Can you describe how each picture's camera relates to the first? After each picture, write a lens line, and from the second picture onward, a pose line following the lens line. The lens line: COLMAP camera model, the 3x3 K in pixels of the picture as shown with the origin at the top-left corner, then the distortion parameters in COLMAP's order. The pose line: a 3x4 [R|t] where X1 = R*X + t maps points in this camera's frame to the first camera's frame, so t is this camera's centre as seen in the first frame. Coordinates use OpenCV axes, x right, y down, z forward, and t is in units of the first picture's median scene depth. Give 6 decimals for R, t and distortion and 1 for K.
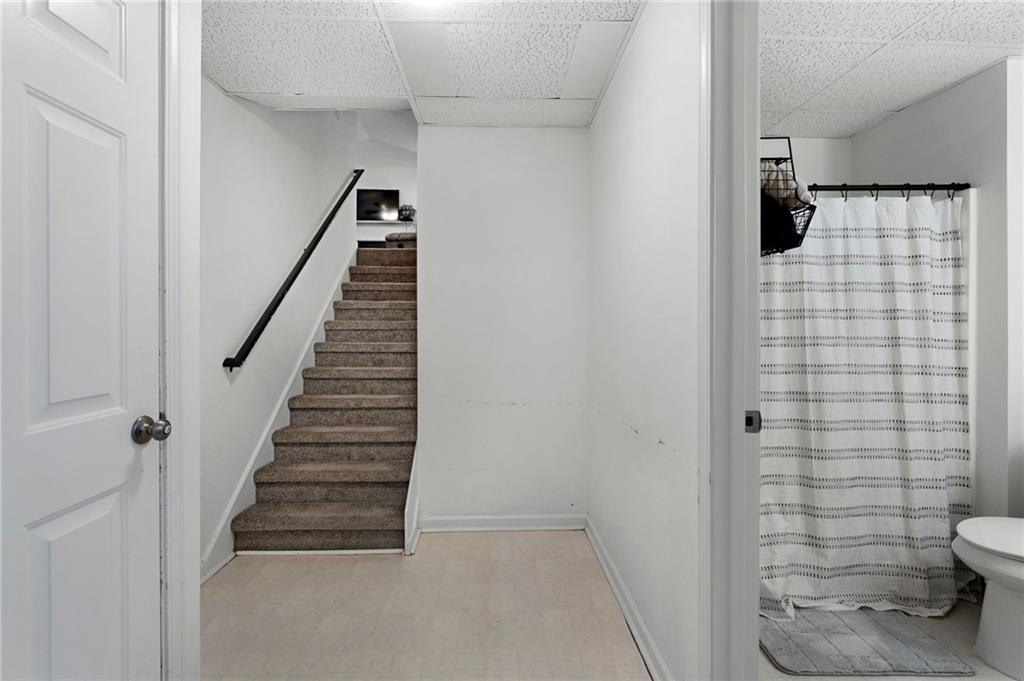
lens RADIAL K [[470.2, 0, 509.9], [0, 470.2, 325.7], [0, 0, 1]] dist [-0.002559, 0.000583]
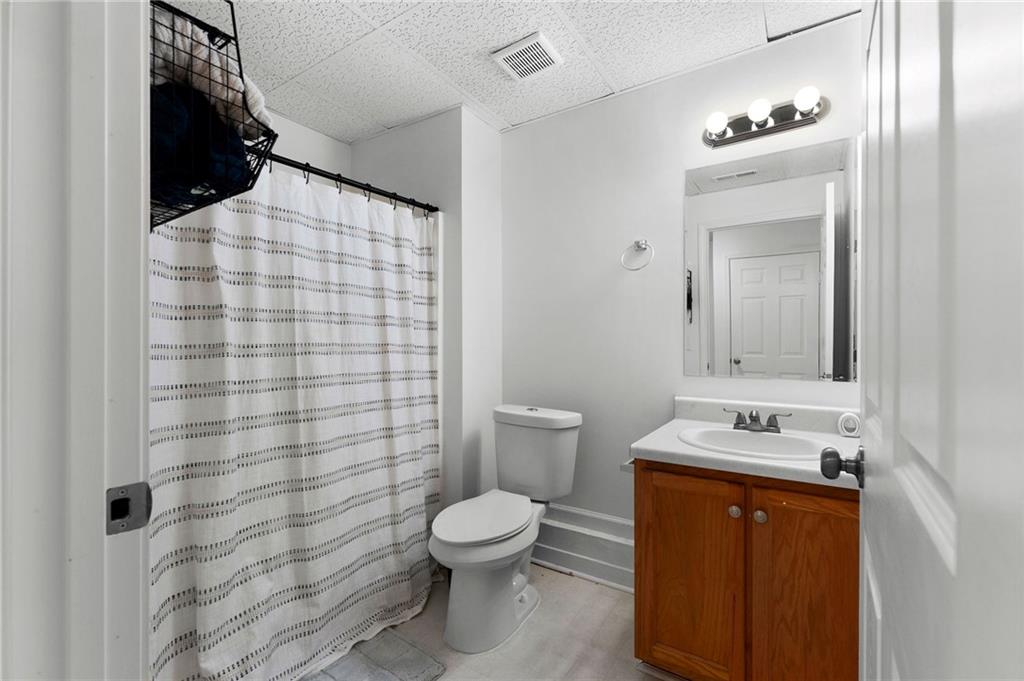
lens RADIAL K [[453.9, 0, 512.0], [0, 453.9, 340.5], [0, 0, 1]] dist [-0.001816, -0.000317]
pose [[0.583412, 0.000495, 0.812176, 0.205681], [0.001379, 0.999998, -0.001599, 0.019713], [-0.812175, 0.002053, 0.583411, 0.230064]]
